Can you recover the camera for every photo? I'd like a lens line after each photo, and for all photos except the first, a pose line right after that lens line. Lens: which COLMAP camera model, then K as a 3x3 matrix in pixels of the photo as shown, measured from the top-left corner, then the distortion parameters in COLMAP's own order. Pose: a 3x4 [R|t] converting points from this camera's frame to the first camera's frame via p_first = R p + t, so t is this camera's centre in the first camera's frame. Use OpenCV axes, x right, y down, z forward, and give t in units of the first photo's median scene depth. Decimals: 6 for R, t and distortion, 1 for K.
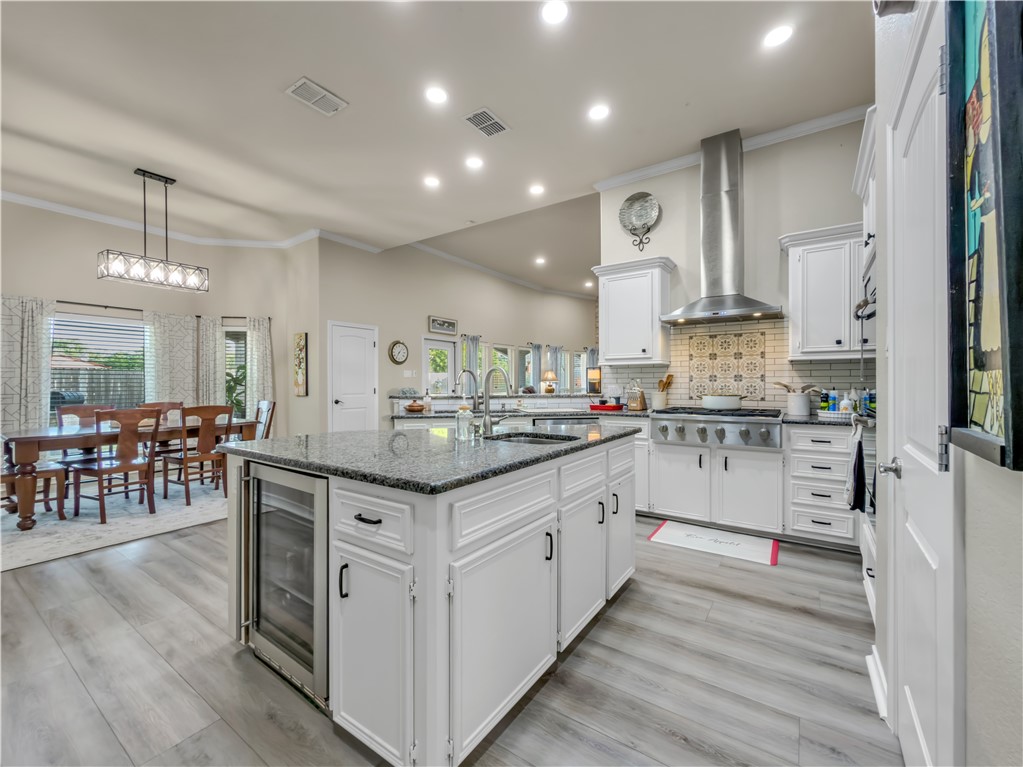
lens RADIAL K [[416.2, 0, 517.9], [0, 416.2, 385.0], [0, 0, 1]] dist [-0.001492, -0.000104]
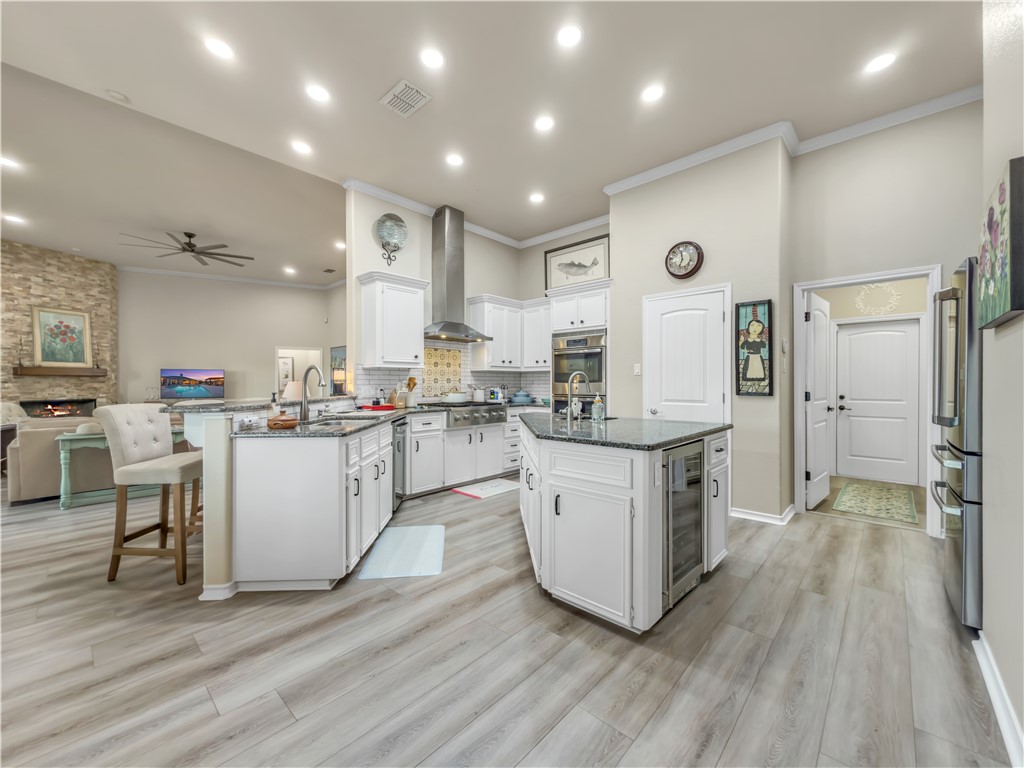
lens RADIAL K [[416.6, 0, 514.2], [0, 416.6, 385.1], [0, 0, 1]] dist [-0.001492, -0.000104]
pose [[0.149251, 0.000523, 0.988799, -0.845475], [0.008699, 0.999960, -0.001842, 0.002951], [-0.988761, 0.008877, 0.149241, 0.566589]]
